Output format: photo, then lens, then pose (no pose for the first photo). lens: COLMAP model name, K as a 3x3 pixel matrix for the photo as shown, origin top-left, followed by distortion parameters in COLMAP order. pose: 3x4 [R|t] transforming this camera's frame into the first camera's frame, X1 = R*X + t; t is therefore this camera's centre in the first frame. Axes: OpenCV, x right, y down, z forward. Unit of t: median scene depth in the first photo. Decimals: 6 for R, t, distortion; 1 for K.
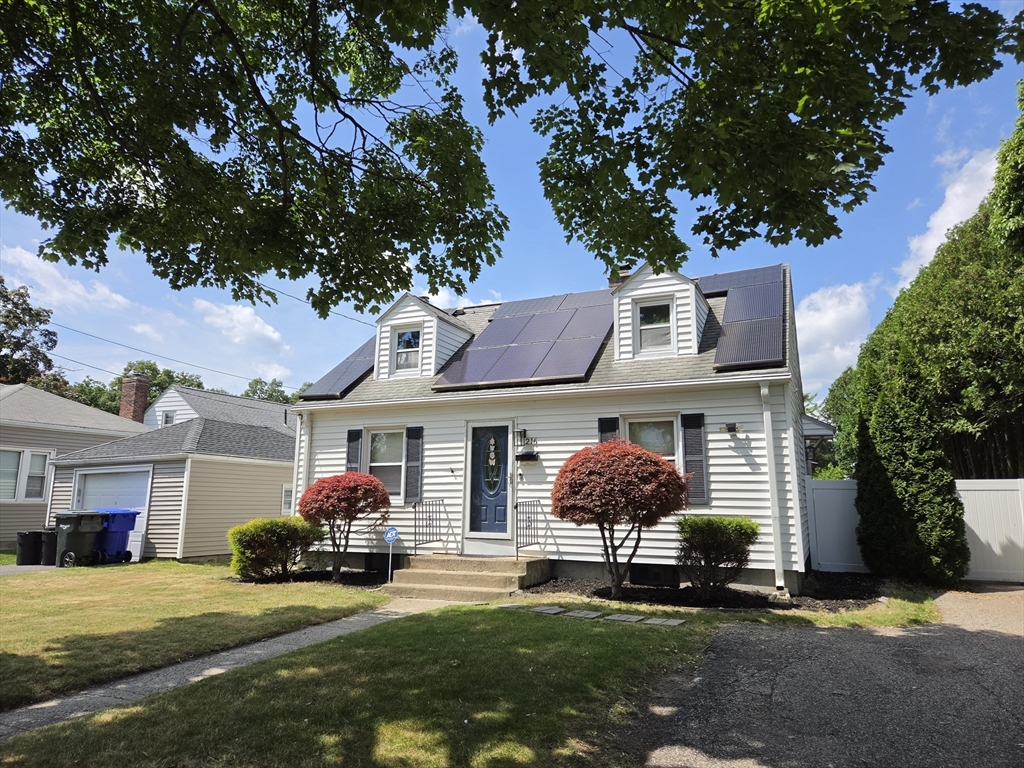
lens RADIAL K [[675.7, 0, 512.0], [0, 675.7, 384.0], [0, 0, 1]] dist [0.094020, -0.112343]
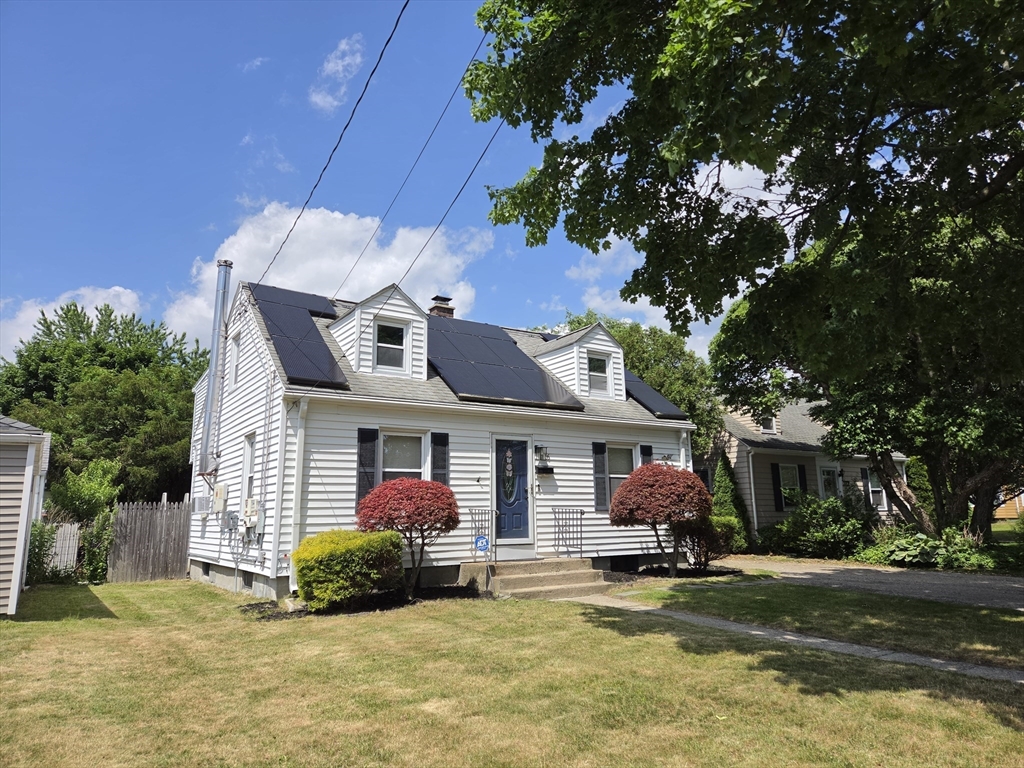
lens RADIAL K [[687.2, 0, 512.0], [0, 687.2, 384.0], [0, 0, 1]] dist [0.098148, -0.073518]
pose [[0.534775, 0.144621, 0.832527, -0.970668], [-0.132531, 0.987406, -0.086394, 0.069503], [-0.834536, -0.064135, 0.547207, 0.406317]]
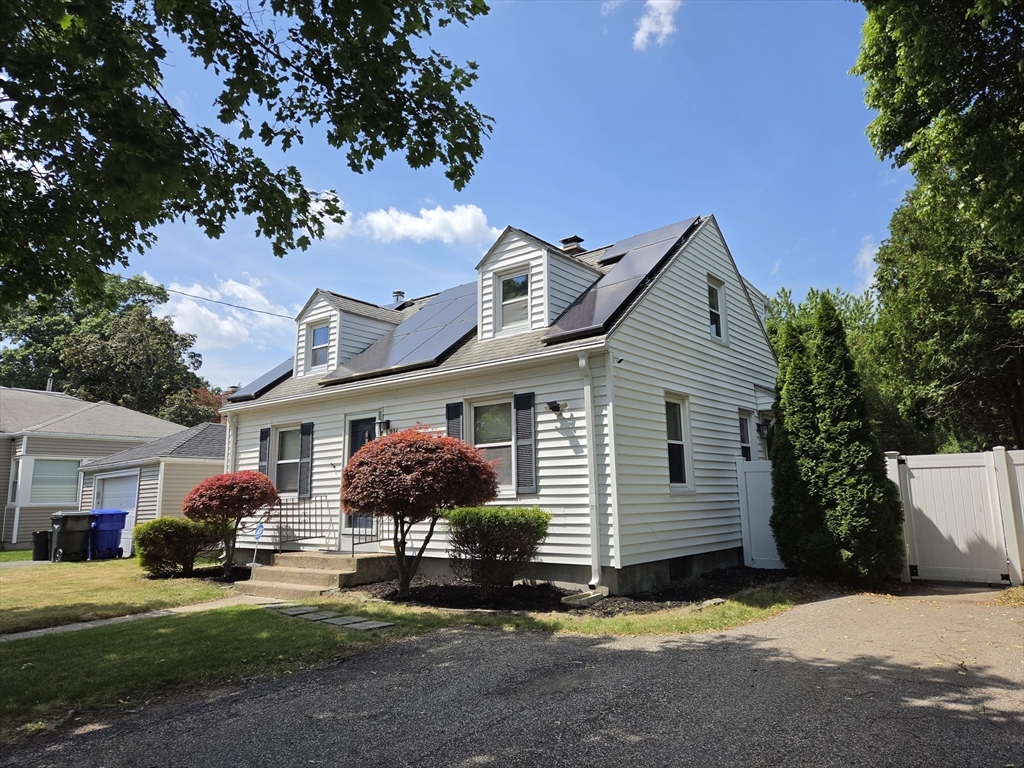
lens RADIAL K [[675.7, 0, 512.0], [0, 675.7, 384.0], [0, 0, 1]] dist [0.094020, -0.112343]
pose [[0.968560, -0.061291, -0.241113, 0.414727], [0.063242, 0.997998, 0.000355, 0.026532], [0.240609, -0.015592, 0.970497, 0.111406]]
